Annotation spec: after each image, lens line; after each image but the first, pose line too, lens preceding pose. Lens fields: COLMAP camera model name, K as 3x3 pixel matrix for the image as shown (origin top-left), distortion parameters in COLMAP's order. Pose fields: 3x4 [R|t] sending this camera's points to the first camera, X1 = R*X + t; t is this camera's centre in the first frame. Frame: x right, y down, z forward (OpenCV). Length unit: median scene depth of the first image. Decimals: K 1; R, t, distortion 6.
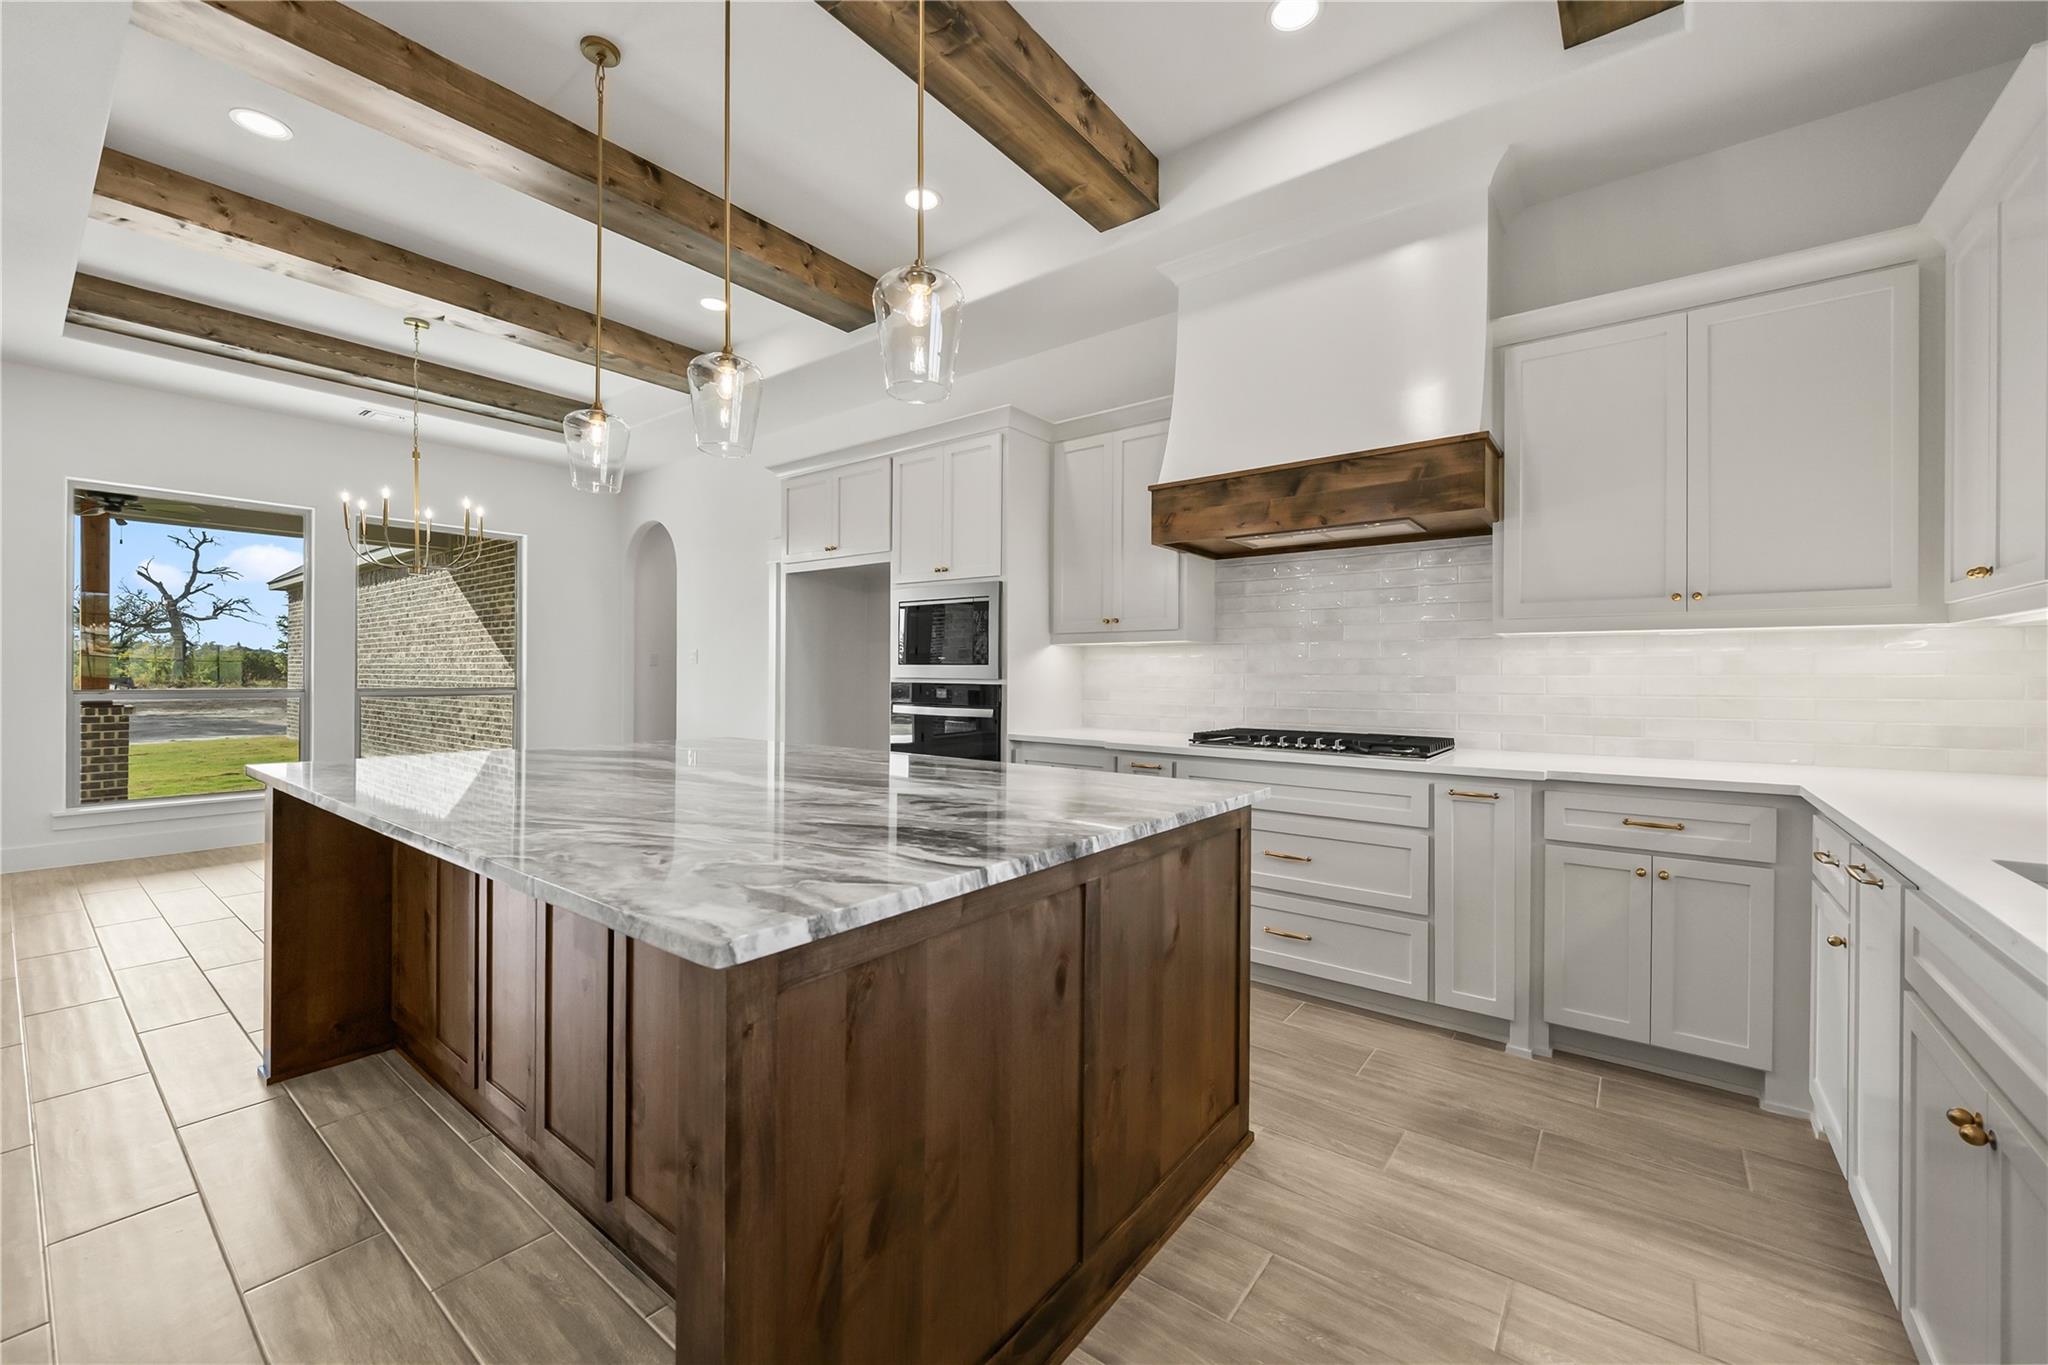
lens RADIAL K [[818.5, 0, 1014.9], [0, 818.5, 681.6], [0, 0, 1]] dist [-0.001164, -0.000593]
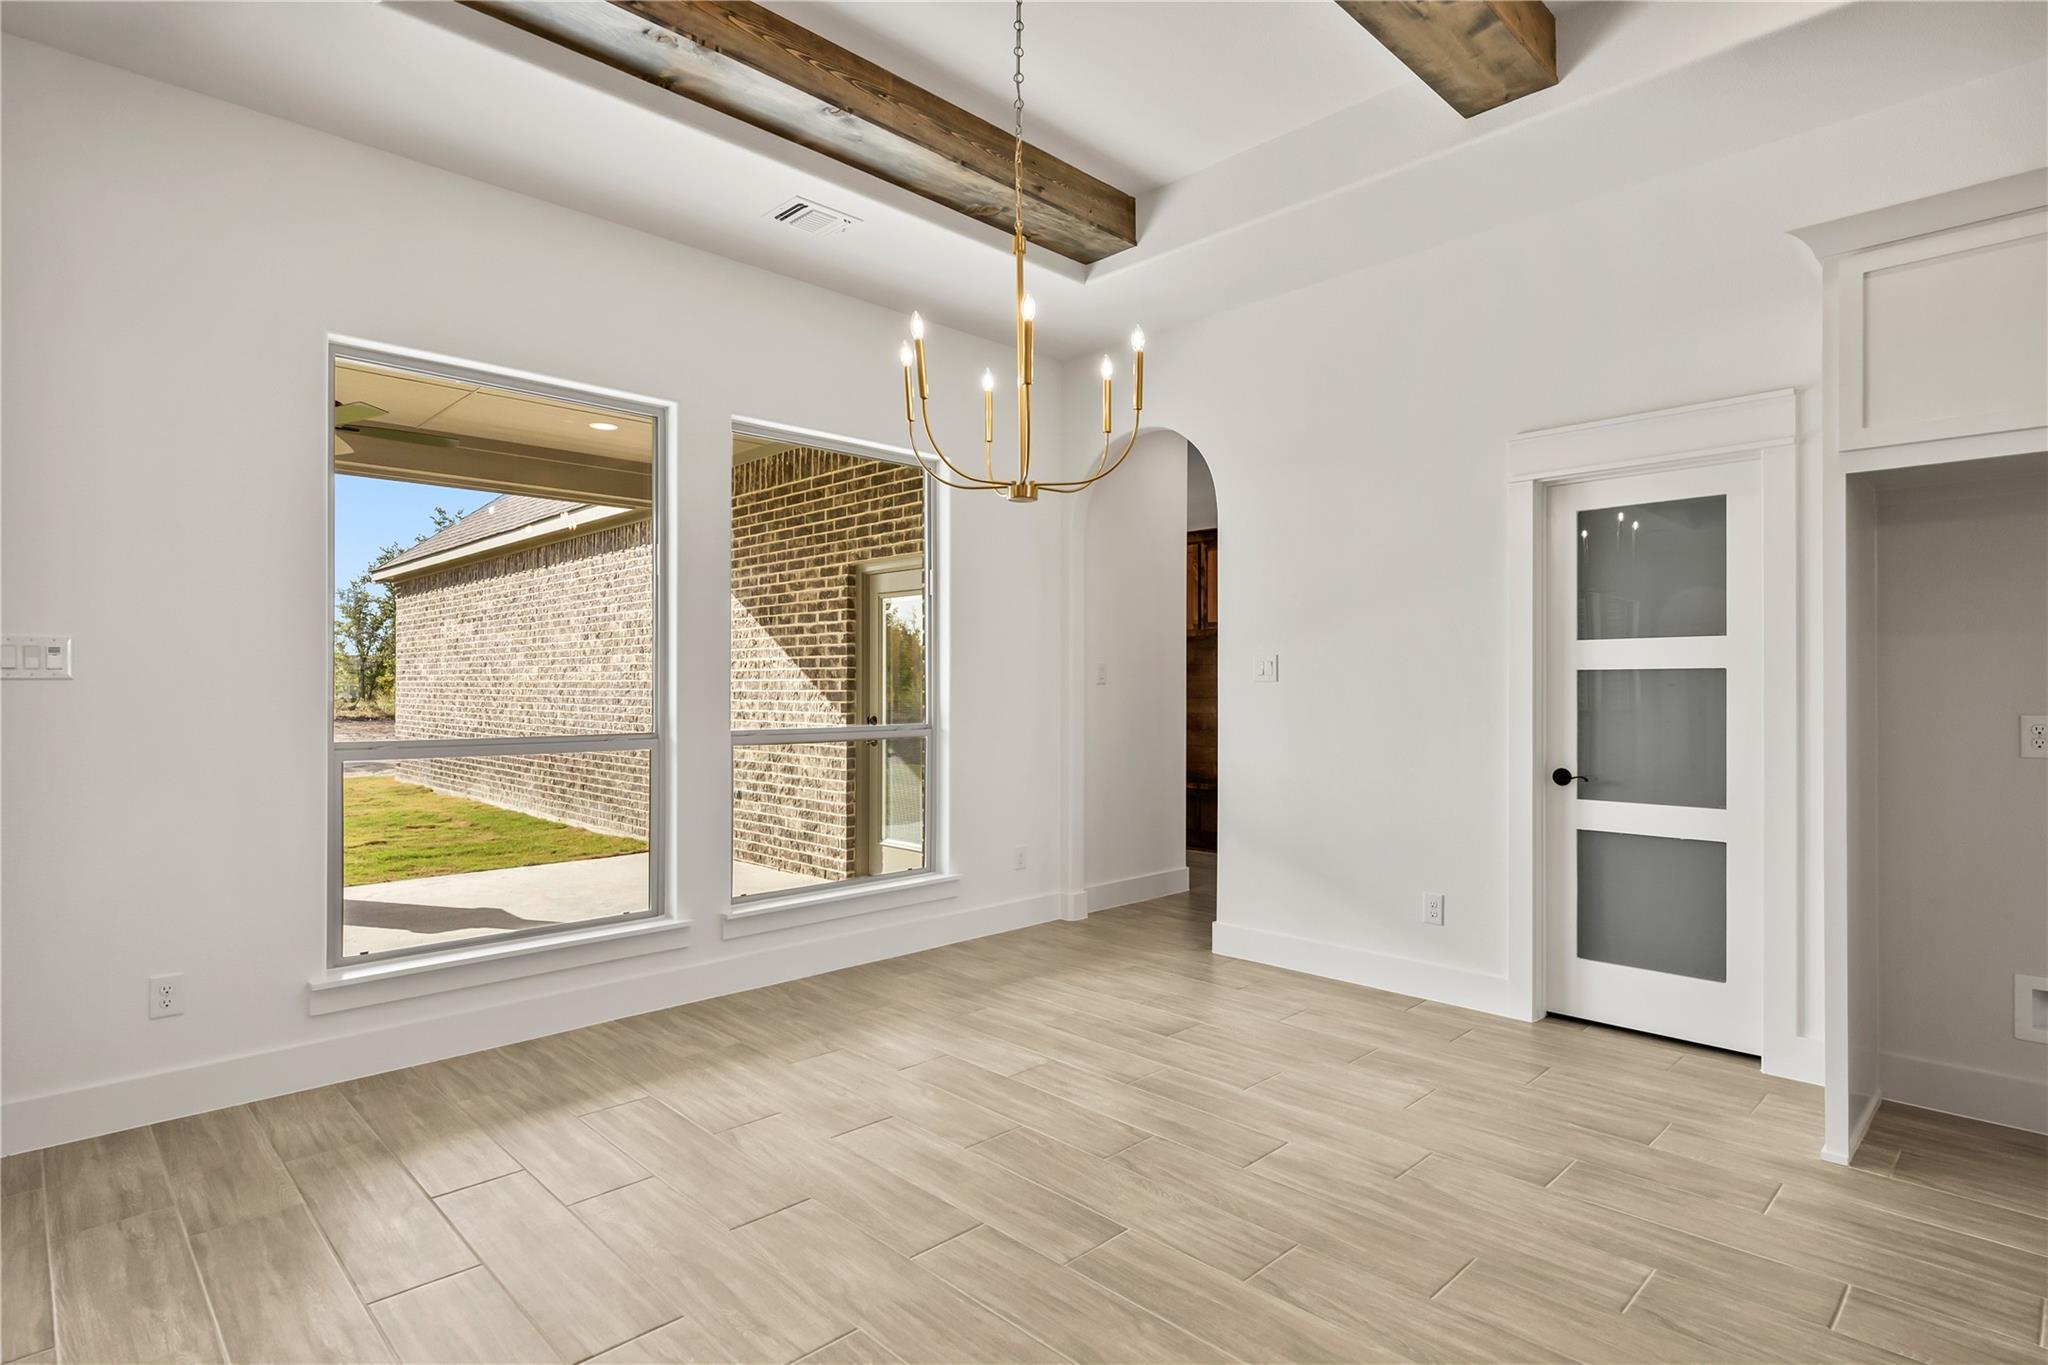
lens RADIAL K [[1044.5, 0, 1029.7], [0, 1044.5, 694.9], [0, 0, 1]] dist [-0.004812, -0.000940]
pose [[0.993443, -0.007917, -0.114051, -0.117483], [0.008253, 0.999963, 0.002475, -0.003922], [0.114027, -0.003400, 0.993472, 0.072928]]
